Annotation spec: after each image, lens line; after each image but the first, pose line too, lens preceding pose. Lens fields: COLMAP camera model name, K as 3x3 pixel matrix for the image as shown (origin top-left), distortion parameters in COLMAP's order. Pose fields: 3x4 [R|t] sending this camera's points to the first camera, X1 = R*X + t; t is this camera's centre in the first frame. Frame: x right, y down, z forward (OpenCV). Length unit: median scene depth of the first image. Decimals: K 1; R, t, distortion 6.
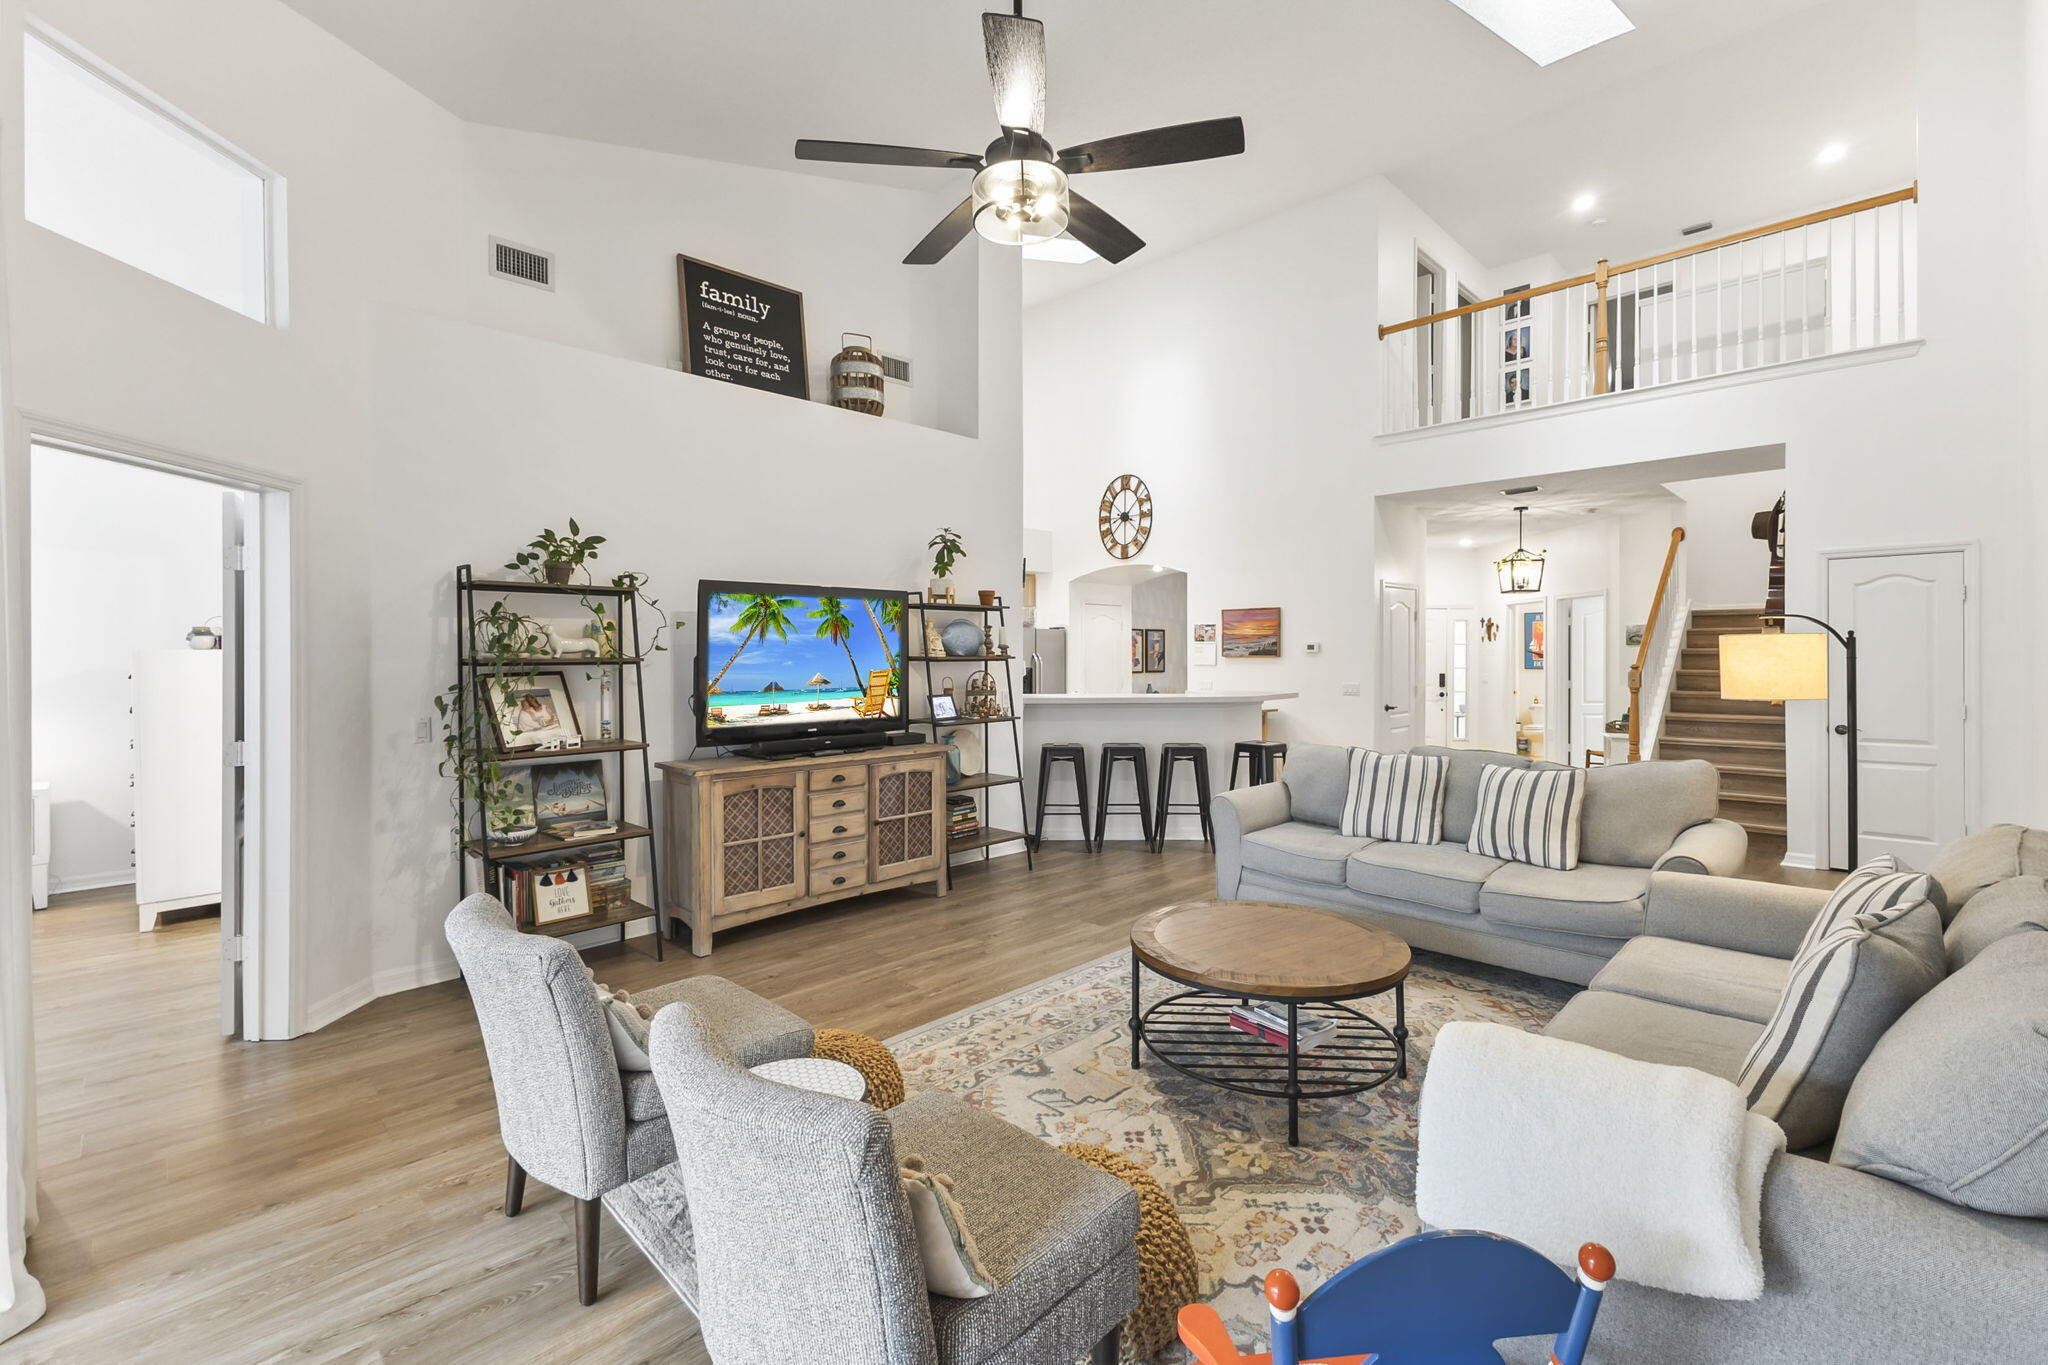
lens RADIAL K [[890.6, 0, 1023.0], [0, 890.6, 666.4], [0, 0, 1]] dist [-0.000660, -0.000198]
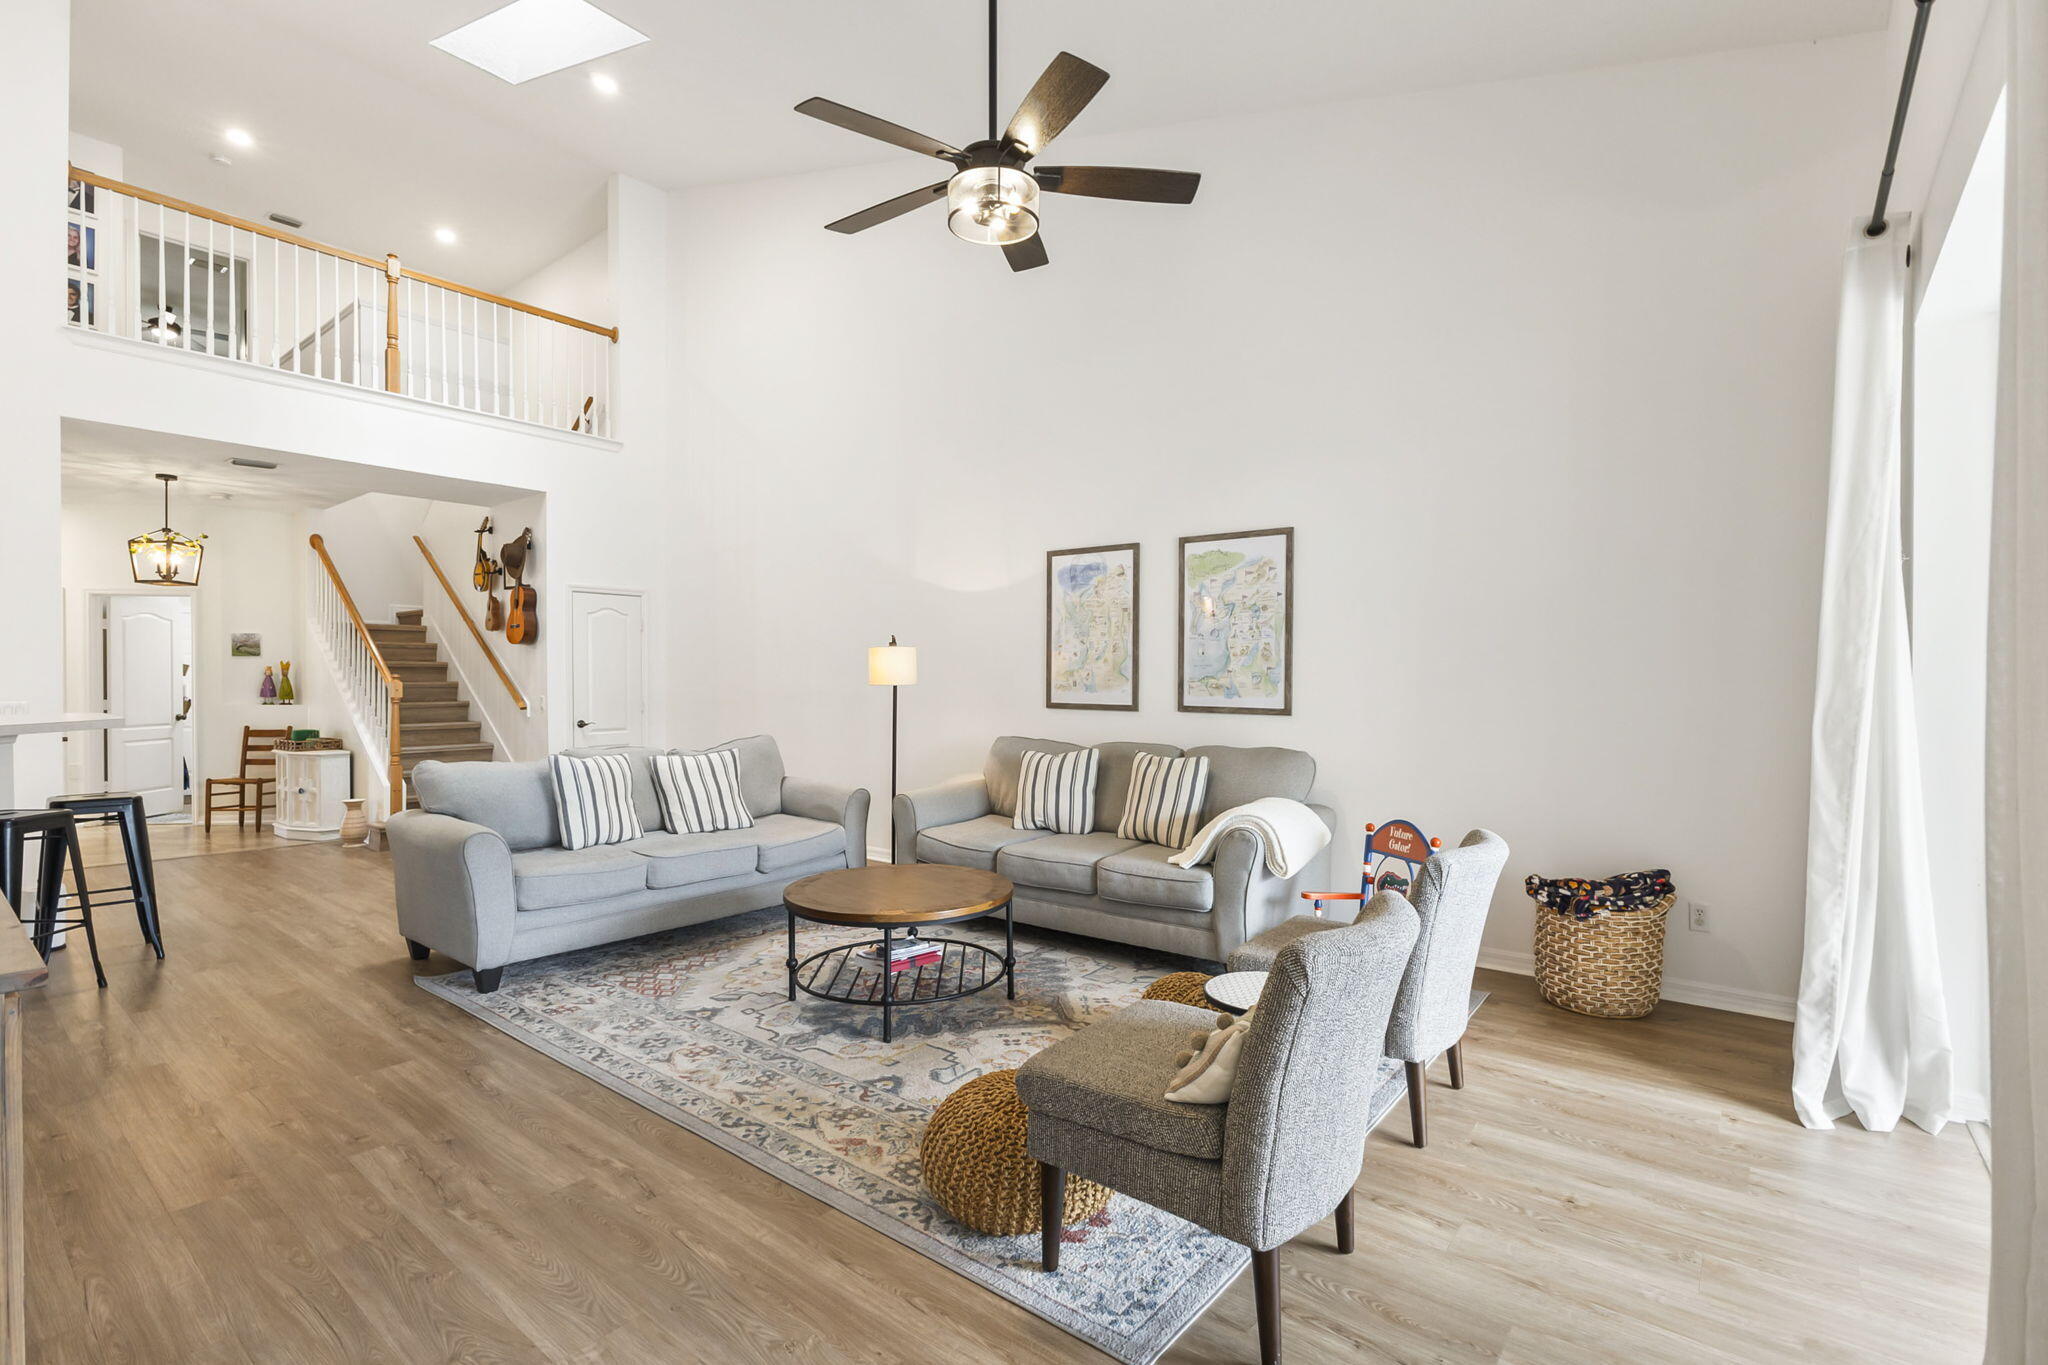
lens RADIAL K [[947.9, 0, 1024.5], [0, 947.9, 686.7], [0, 0, 1]] dist [0.002822, -0.000125]
pose [[-0.117928, -0.003545, 0.993016, -0.906130], [0.014271, 0.999884, 0.005265, 0.033463], [-0.992920, 0.014792, -0.117863, 0.891994]]
